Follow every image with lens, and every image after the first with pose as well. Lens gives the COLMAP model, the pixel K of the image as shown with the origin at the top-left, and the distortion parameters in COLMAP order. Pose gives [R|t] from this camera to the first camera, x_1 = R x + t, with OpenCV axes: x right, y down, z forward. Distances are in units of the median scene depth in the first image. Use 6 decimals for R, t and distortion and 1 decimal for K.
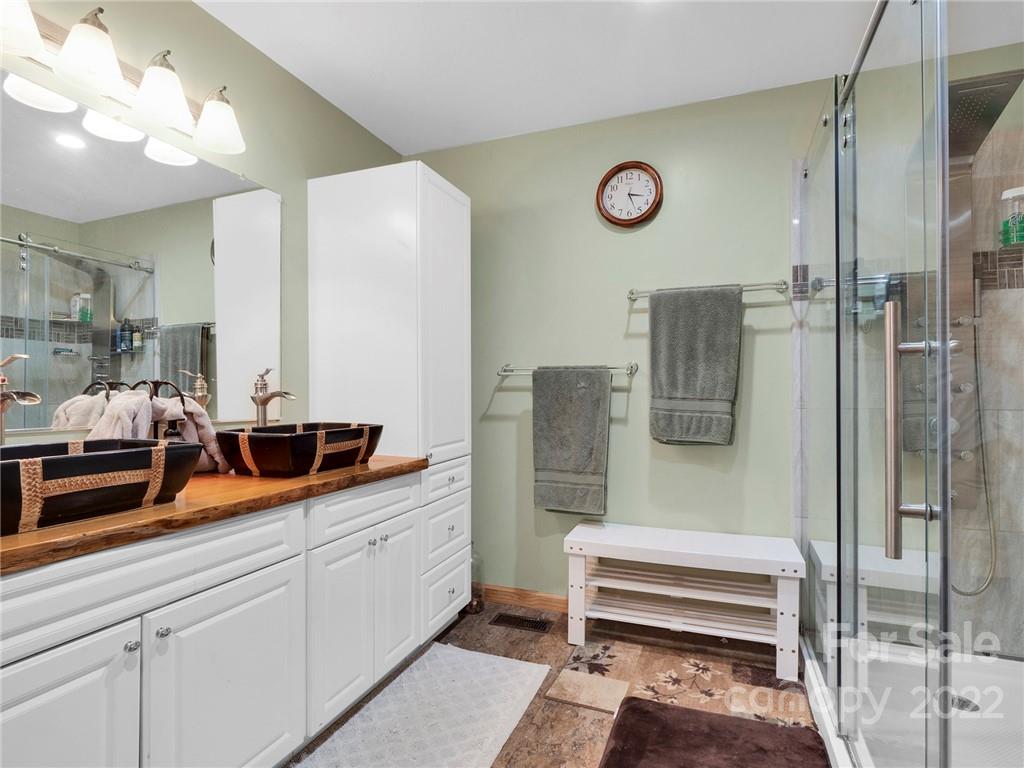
lens RADIAL K [[530.7, 0, 511.3], [0, 530.7, 390.4], [0, 0, 1]] dist [0.001390, -0.010794]
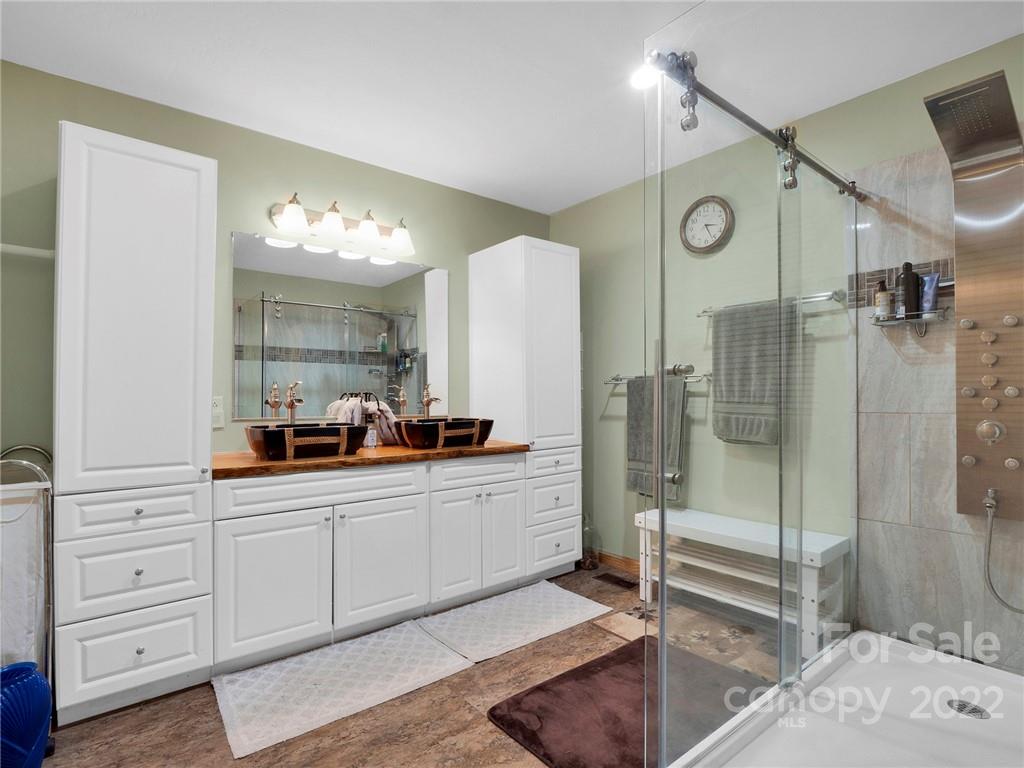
lens RADIAL K [[530.7, 0, 511.3], [0, 530.7, 390.4], [0, 0, 1]] dist [0.001390, -0.010794]
pose [[0.861271, -0.009691, -0.508053, 0.486771], [0.007078, 0.999950, -0.007075, -0.006418], [0.508096, 0.002497, 0.861297, -0.227257]]
